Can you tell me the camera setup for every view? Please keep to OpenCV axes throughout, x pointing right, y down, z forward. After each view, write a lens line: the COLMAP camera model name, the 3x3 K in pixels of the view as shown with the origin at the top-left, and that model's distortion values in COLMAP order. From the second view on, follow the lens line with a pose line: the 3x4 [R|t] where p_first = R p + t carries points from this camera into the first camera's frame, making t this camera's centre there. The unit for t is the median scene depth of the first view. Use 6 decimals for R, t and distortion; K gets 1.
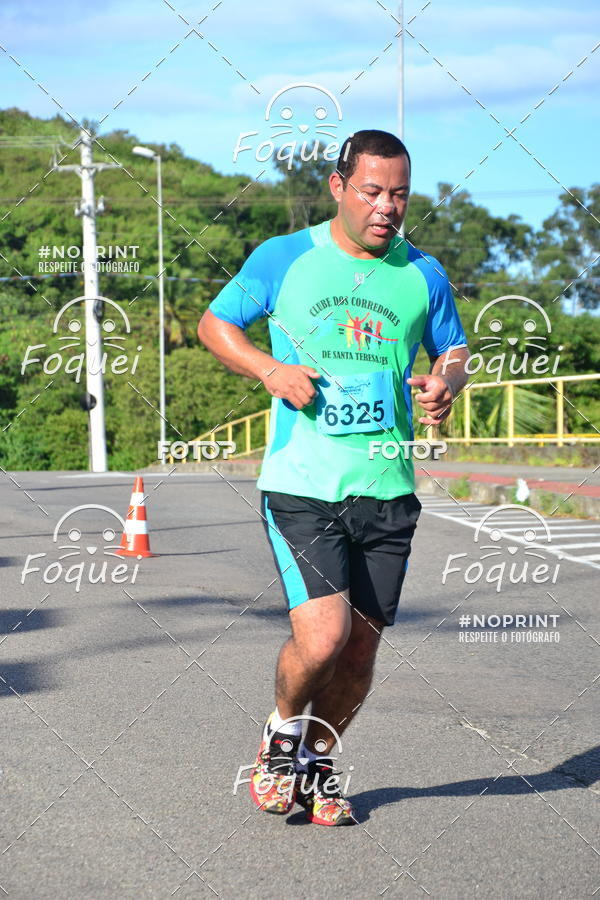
lens RADIAL K [[4458.3, 0, 316.6], [0, 4458.3, 448.9], [0, 0, 1]] dist [0.524517, -8.680576]
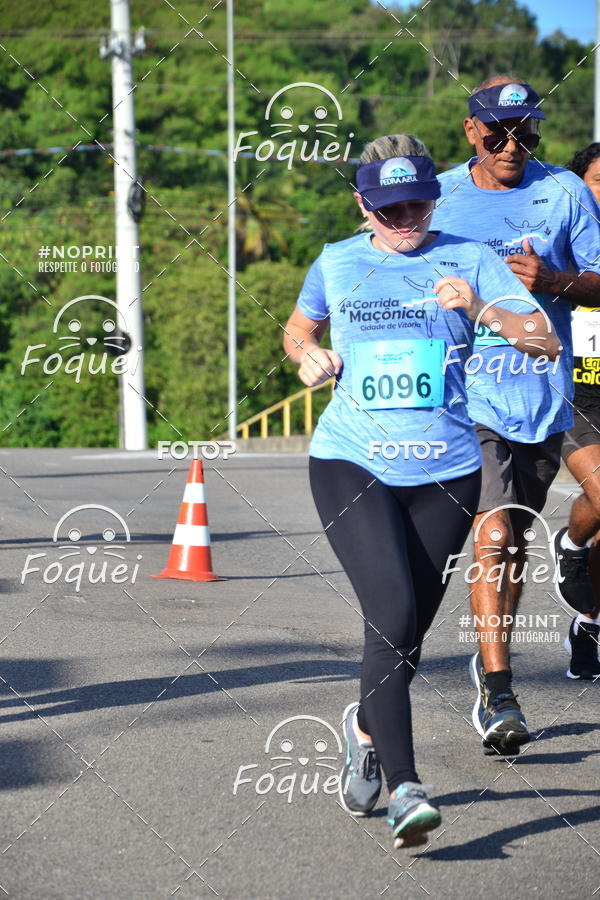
lens RADIAL K [[4459.4, 0, 301.9], [0, 4459.4, 450.9], [0, 0, 1]] dist [0.488055, -4.571530]
pose [[0.998989, 0.007651, -0.044306, 0.004786], [-0.007677, 0.999970, -0.000421, 0.005374], [0.044301, 0.000761, 0.999018, 0.347119]]
